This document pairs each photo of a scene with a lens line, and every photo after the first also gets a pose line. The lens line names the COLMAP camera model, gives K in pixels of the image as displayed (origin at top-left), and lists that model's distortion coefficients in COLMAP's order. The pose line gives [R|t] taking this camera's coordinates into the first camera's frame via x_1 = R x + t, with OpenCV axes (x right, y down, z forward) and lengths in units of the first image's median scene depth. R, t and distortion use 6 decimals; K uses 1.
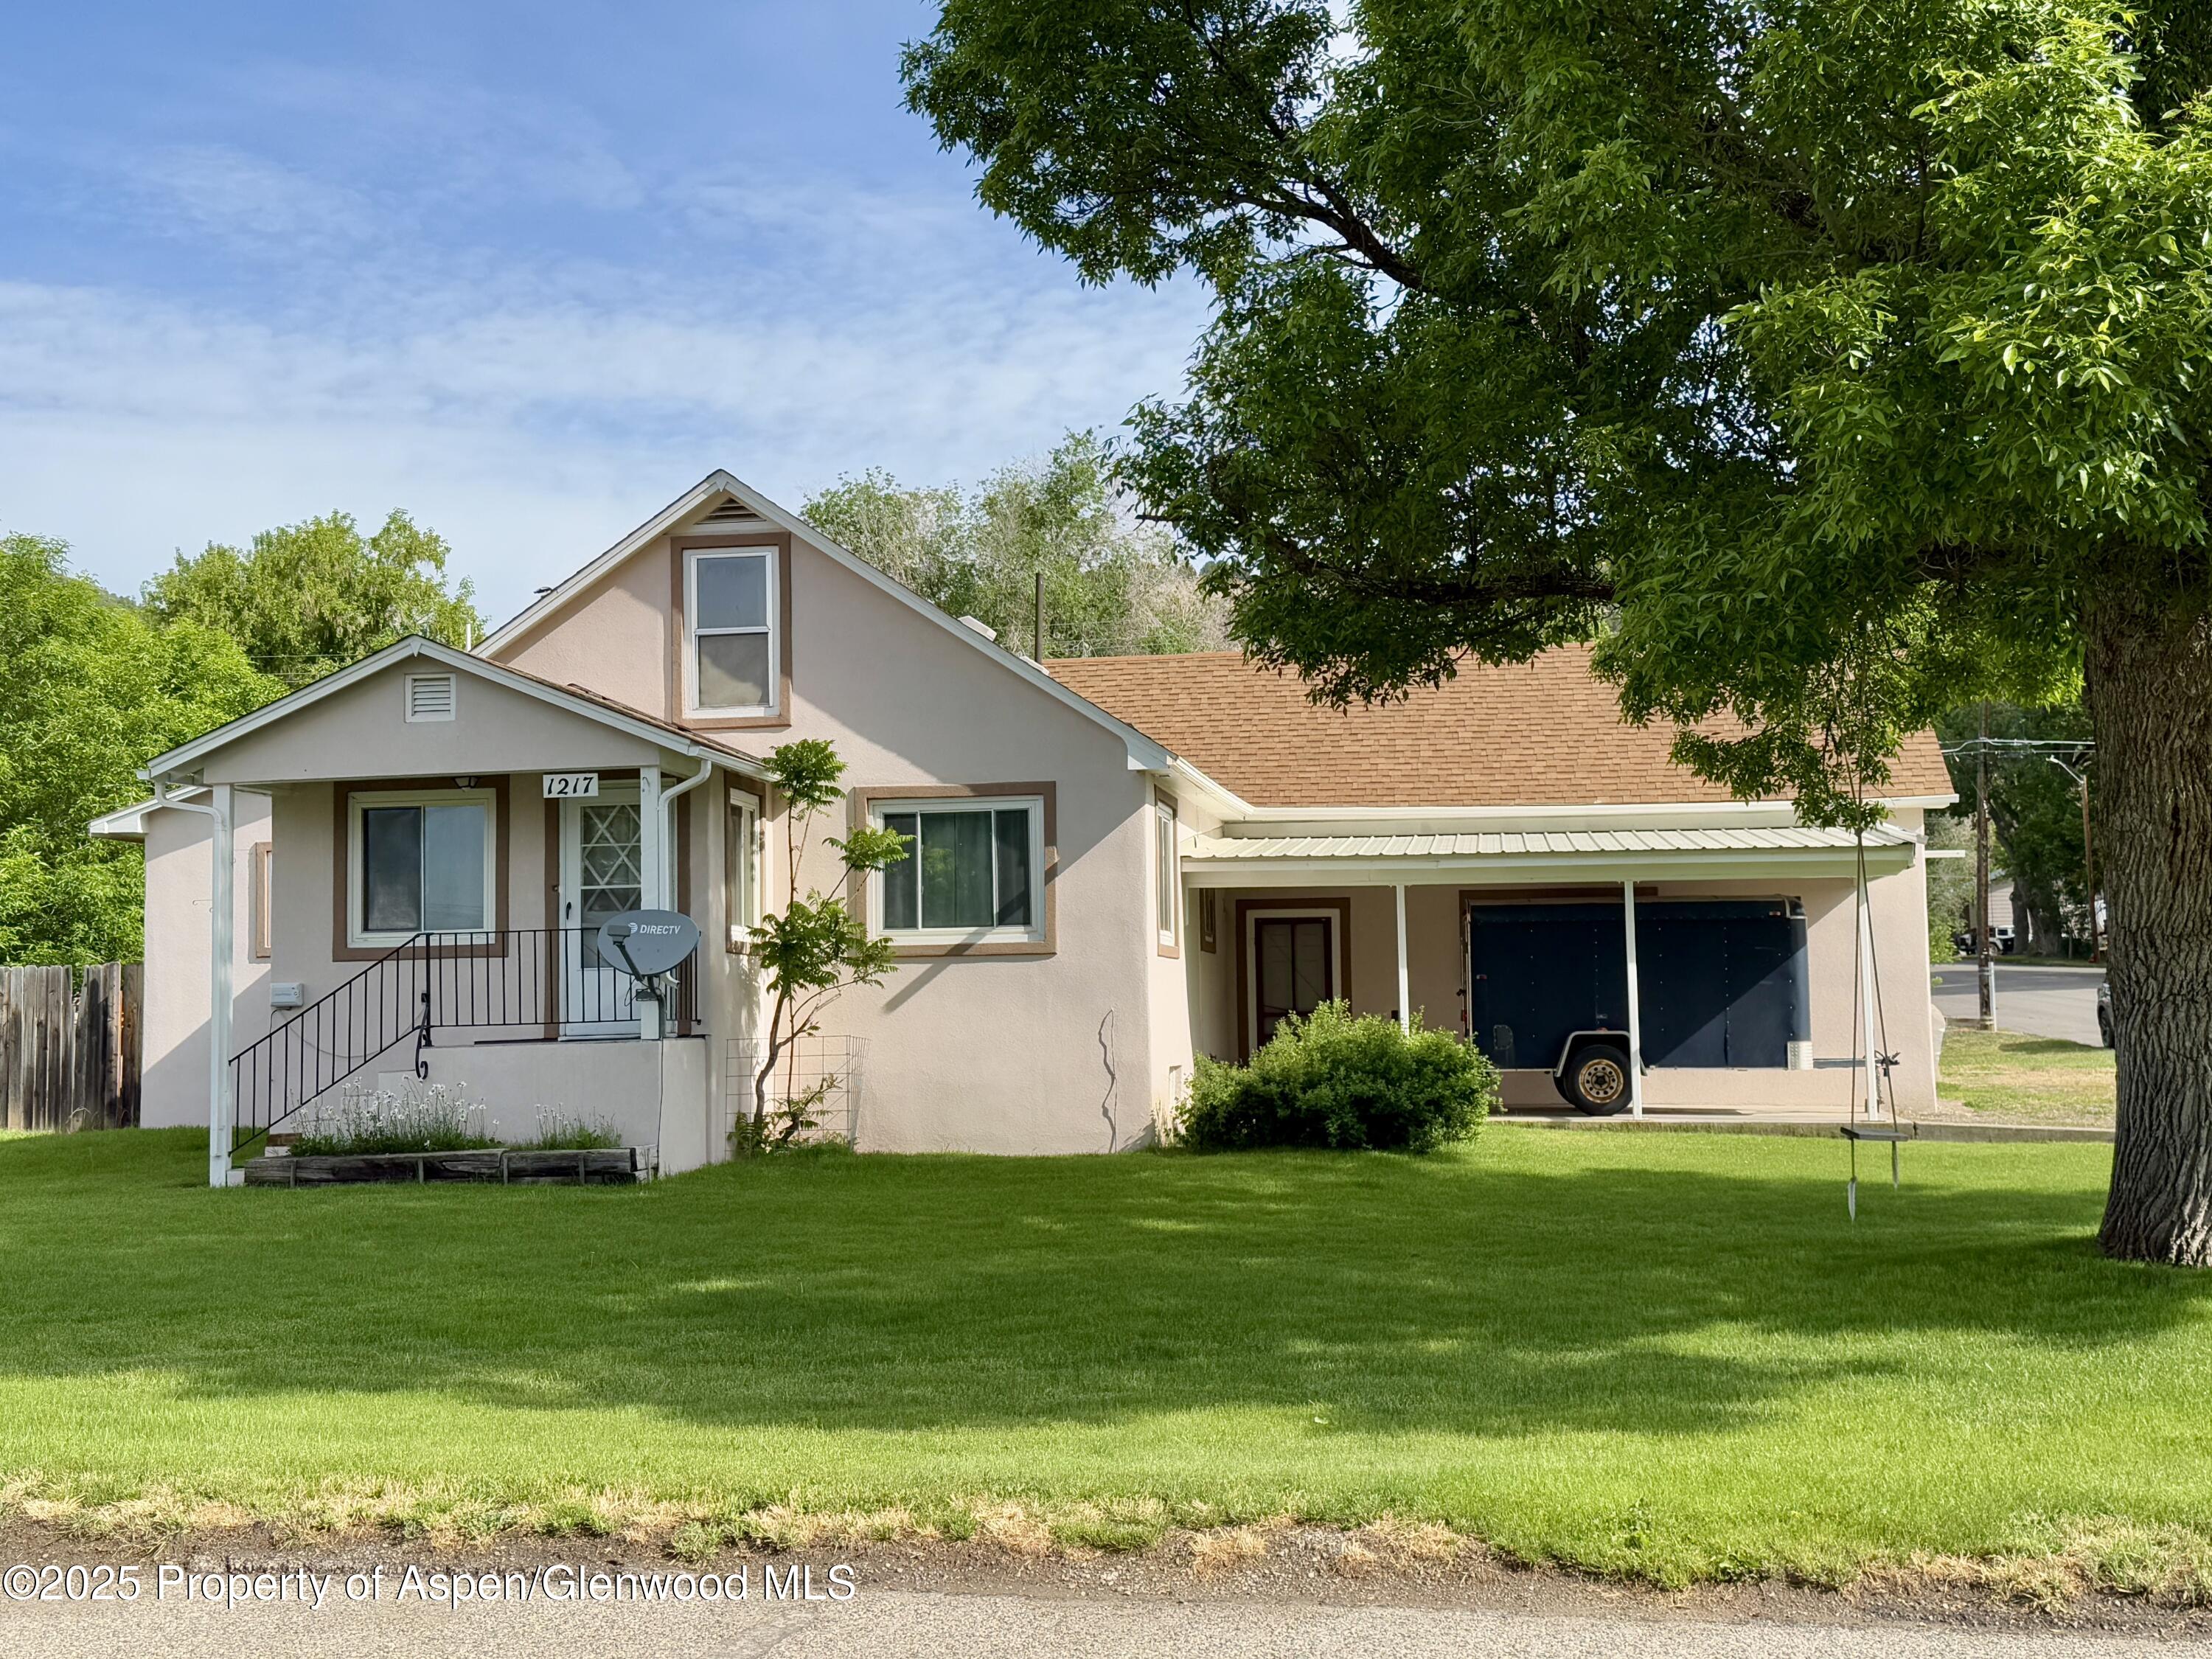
lens RADIAL K [[2814.8, 0, 1107.0], [0, 2814.8, 828.0], [0, 0, 1]] dist [0.019440, 0.000000]
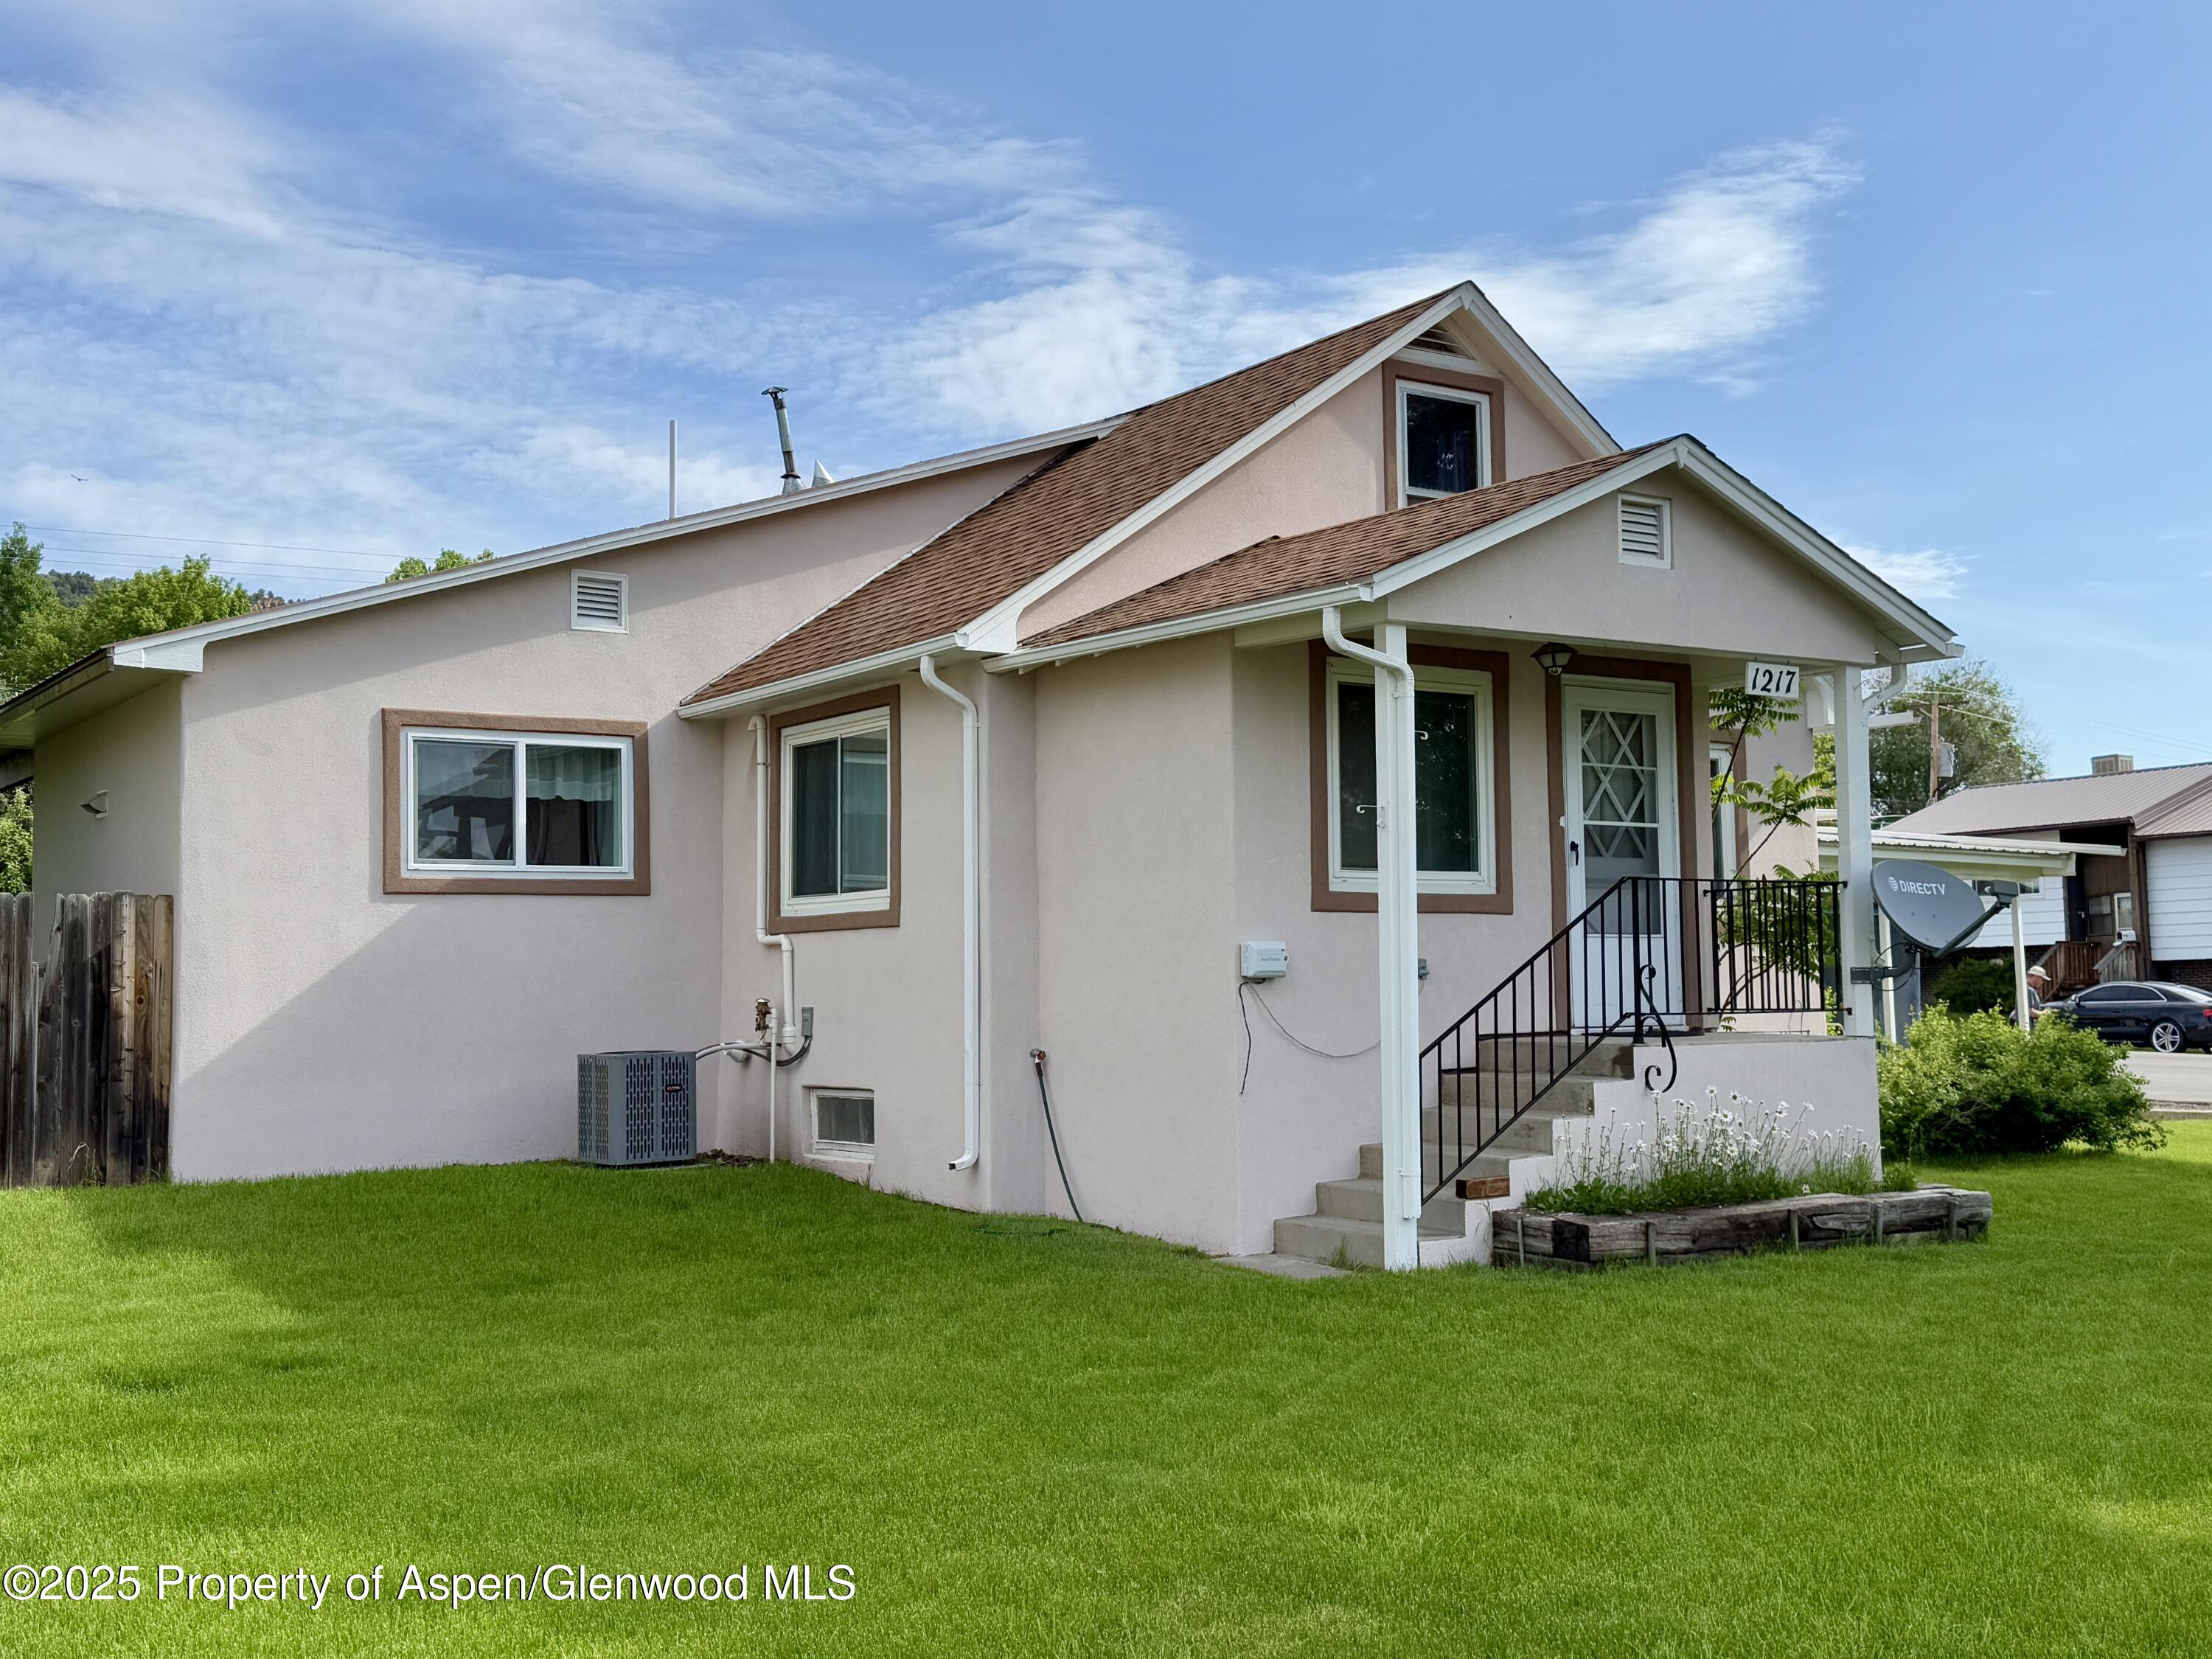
lens RADIAL K [[2404.3, 0, 1104.2], [0, 2404.3, 832.7], [0, 0, 1]] dist [0.017578, 0.000000]
pose [[0.715924, 0.050650, 0.696339, -0.705771], [-0.055817, 0.998325, -0.015228, 0.040799], [-0.695943, -0.027965, 0.717552, 0.642363]]
